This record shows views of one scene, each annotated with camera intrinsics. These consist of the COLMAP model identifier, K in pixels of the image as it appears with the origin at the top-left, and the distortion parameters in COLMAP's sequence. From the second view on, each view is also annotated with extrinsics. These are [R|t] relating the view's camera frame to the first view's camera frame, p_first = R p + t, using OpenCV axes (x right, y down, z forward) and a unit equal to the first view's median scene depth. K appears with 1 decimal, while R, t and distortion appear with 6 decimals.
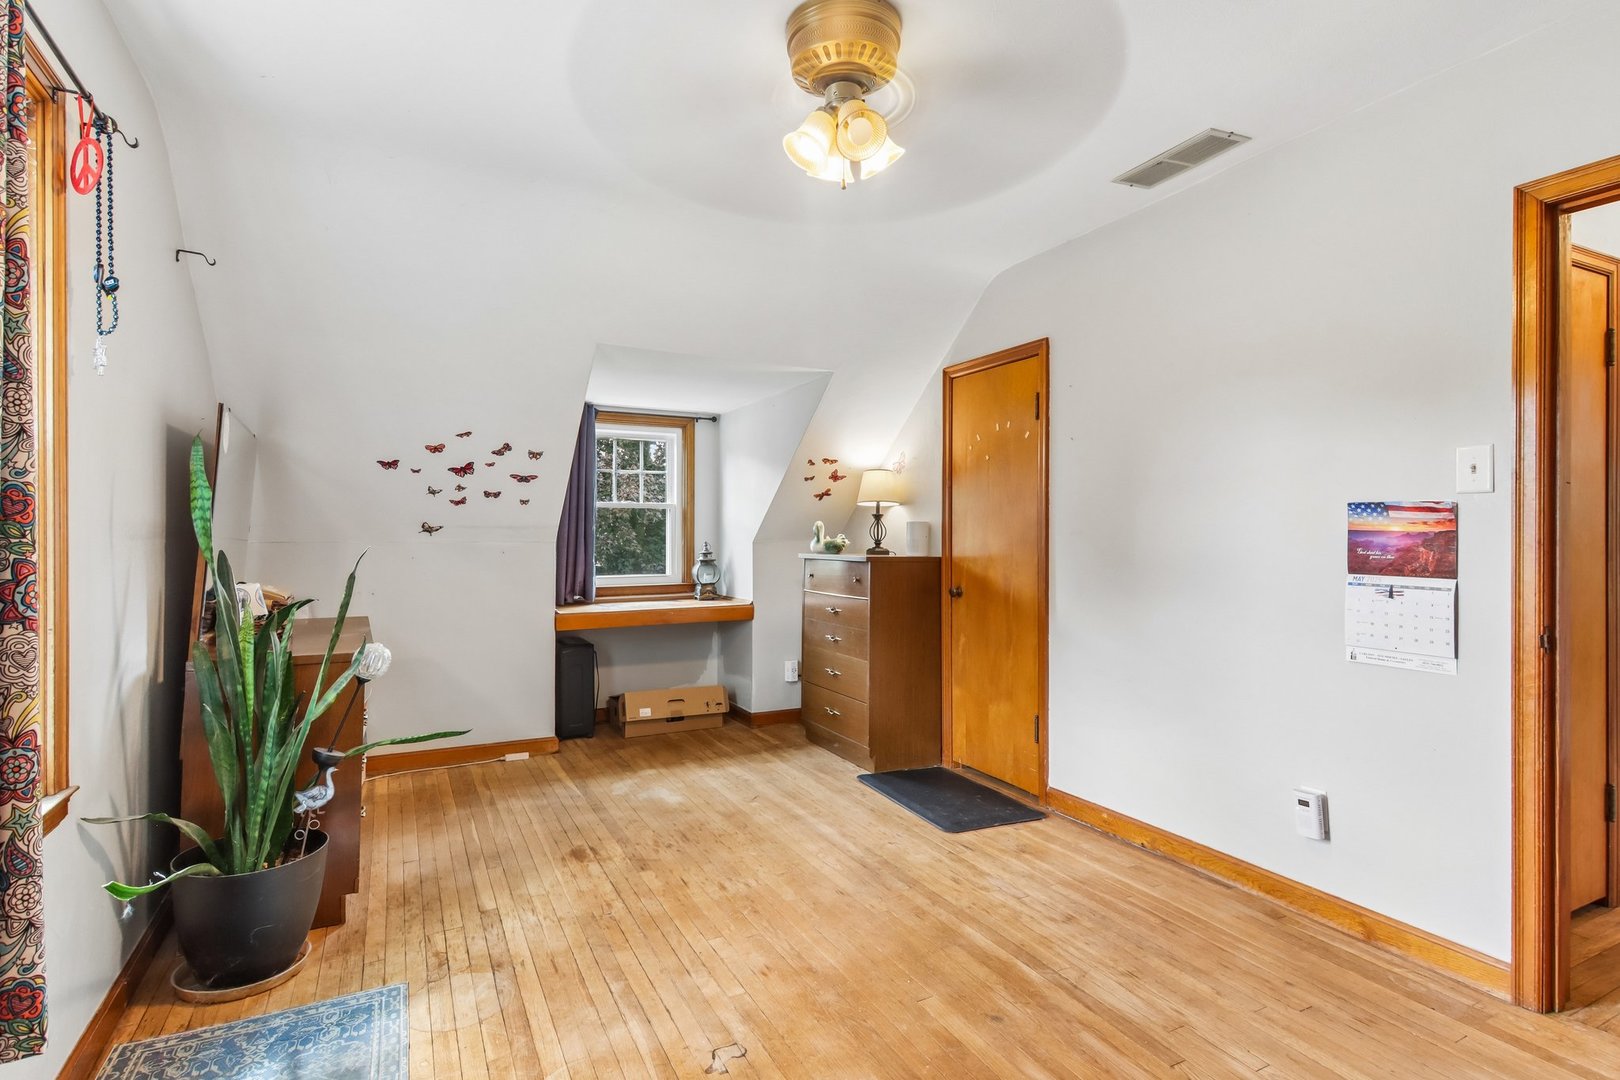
lens RADIAL K [[811.0, 0, 803.5], [0, 811.0, 535.9], [0, 0, 1]] dist [0.039718, -0.001743]
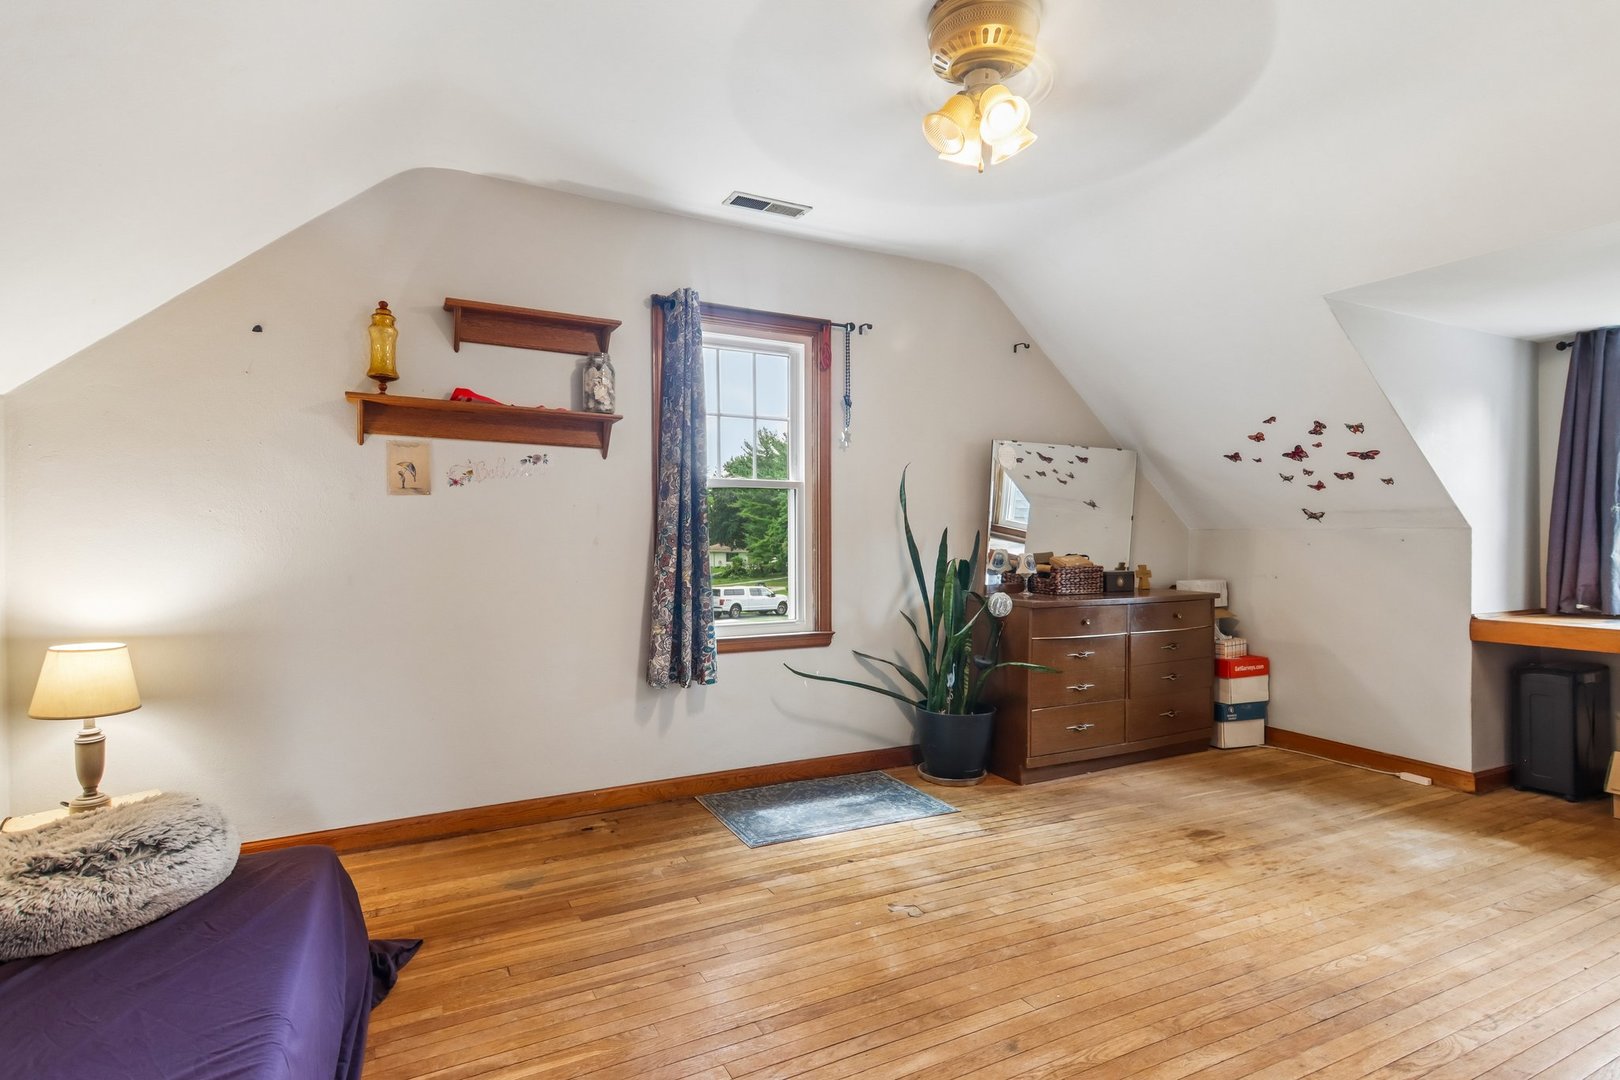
lens RADIAL K [[811.0, 0, 803.5], [0, 811.0, 535.9], [0, 0, 1]] dist [0.039718, -0.001743]
pose [[0.010333, -0.001318, -0.999946, 0.683760], [-0.001693, 0.999998, -0.001336, 0.024629], [0.999945, 0.001707, 0.010331, 0.468327]]
